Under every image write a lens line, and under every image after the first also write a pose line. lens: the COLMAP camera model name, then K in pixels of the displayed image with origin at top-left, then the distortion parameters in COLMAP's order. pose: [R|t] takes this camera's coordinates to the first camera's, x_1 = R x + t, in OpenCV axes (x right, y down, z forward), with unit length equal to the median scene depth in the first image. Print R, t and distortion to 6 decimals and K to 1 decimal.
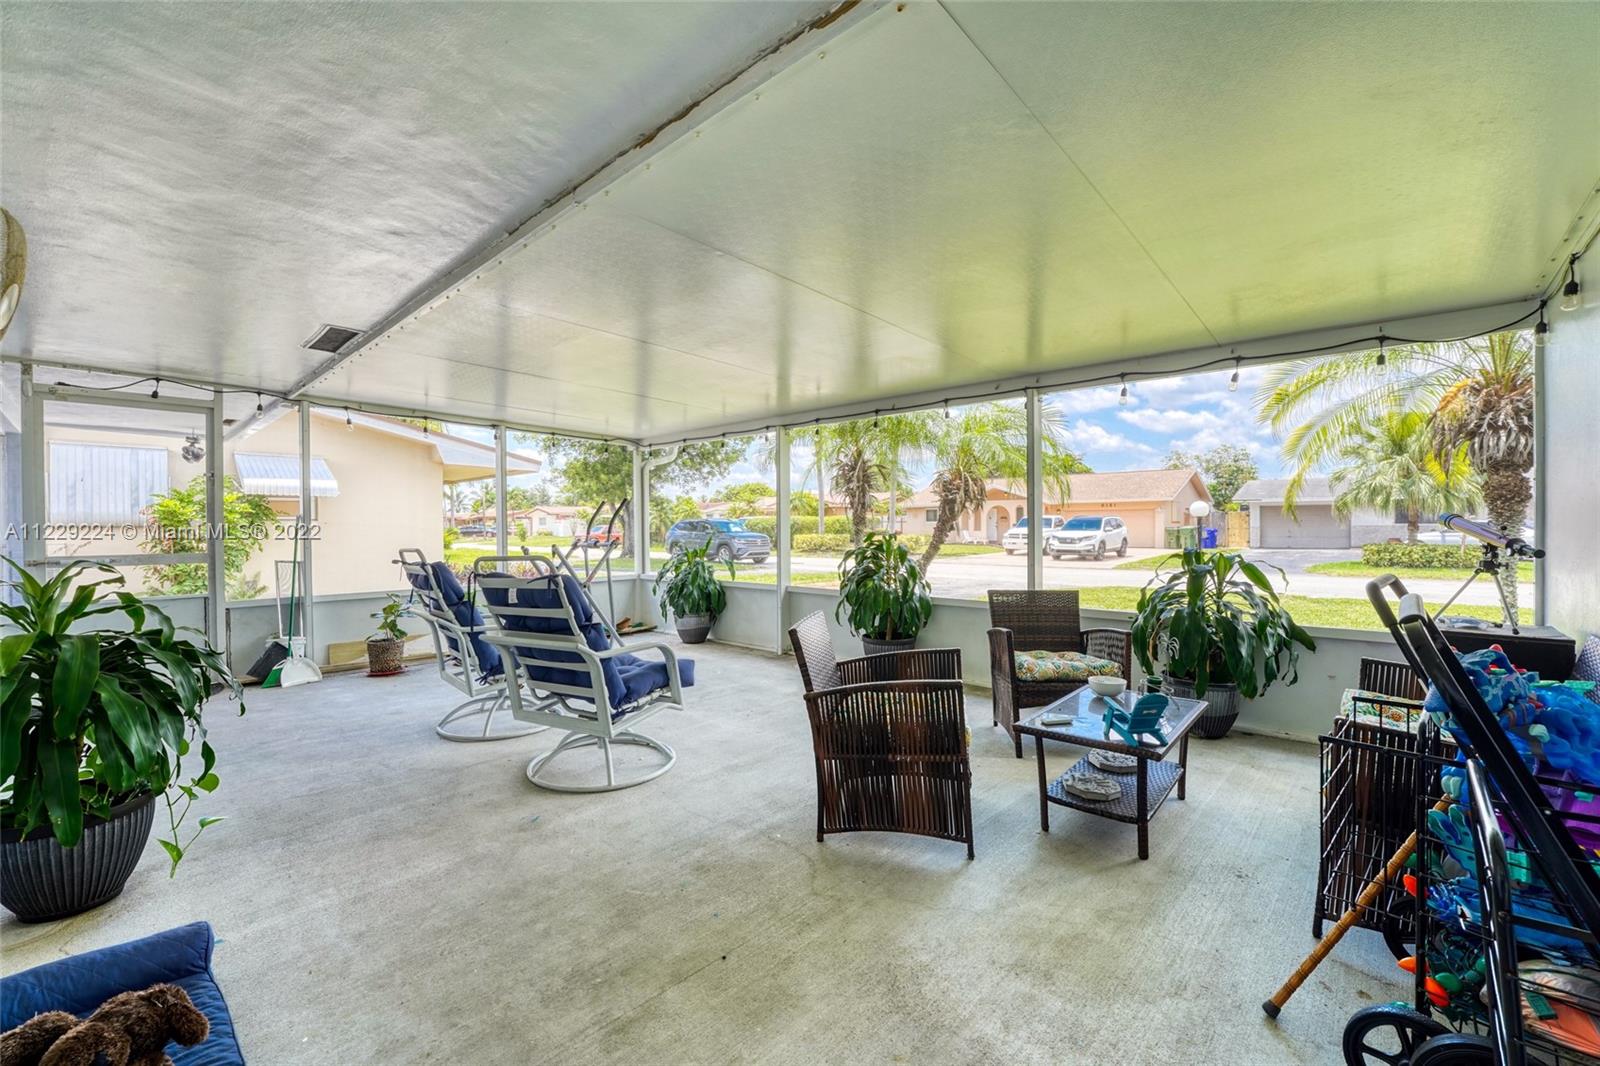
lens RADIAL K [[652.2, 0, 788.5], [0, 652.2, 532.3], [0, 0, 1]] dist [-0.030509, 0.003941]
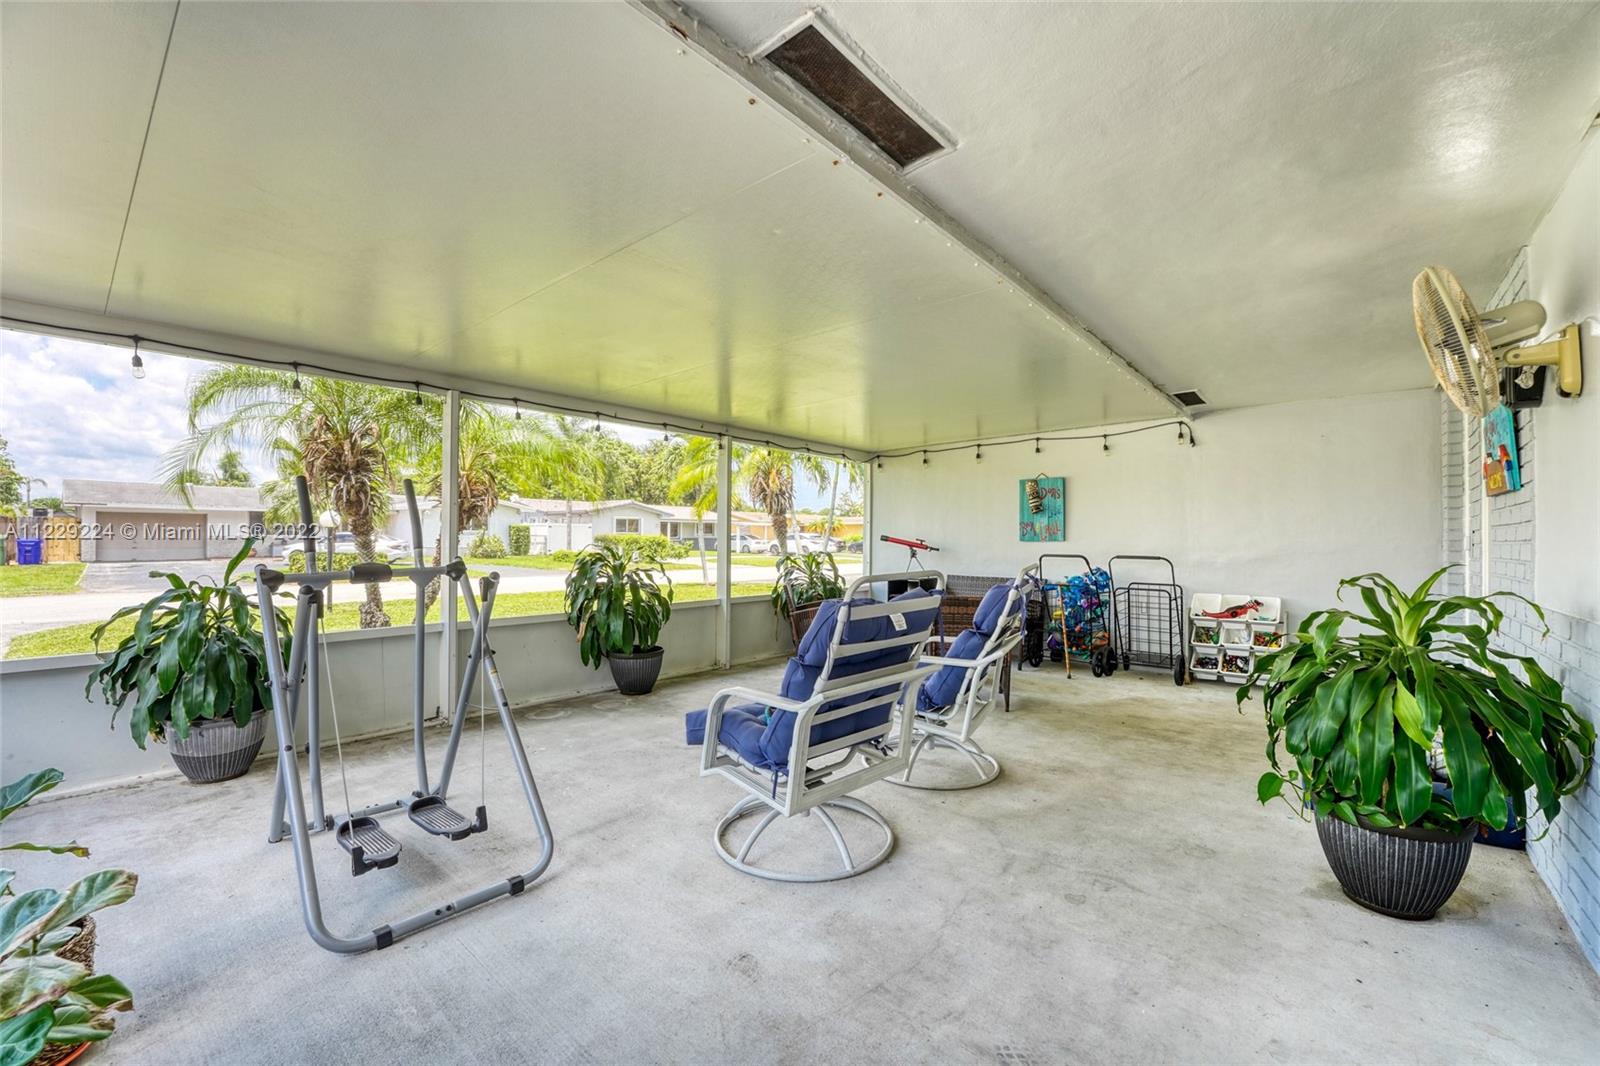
lens RADIAL K [[652.2, 0, 811.9], [0, 652.2, 530.0], [0, 0, 1]] dist [-0.030509, 0.003941]
pose [[-0.041195, 0.014642, 0.999044, -1.787308], [0.004977, 0.999883, -0.014449, -0.010016], [-0.999139, 0.004377, -0.041263, 1.648022]]
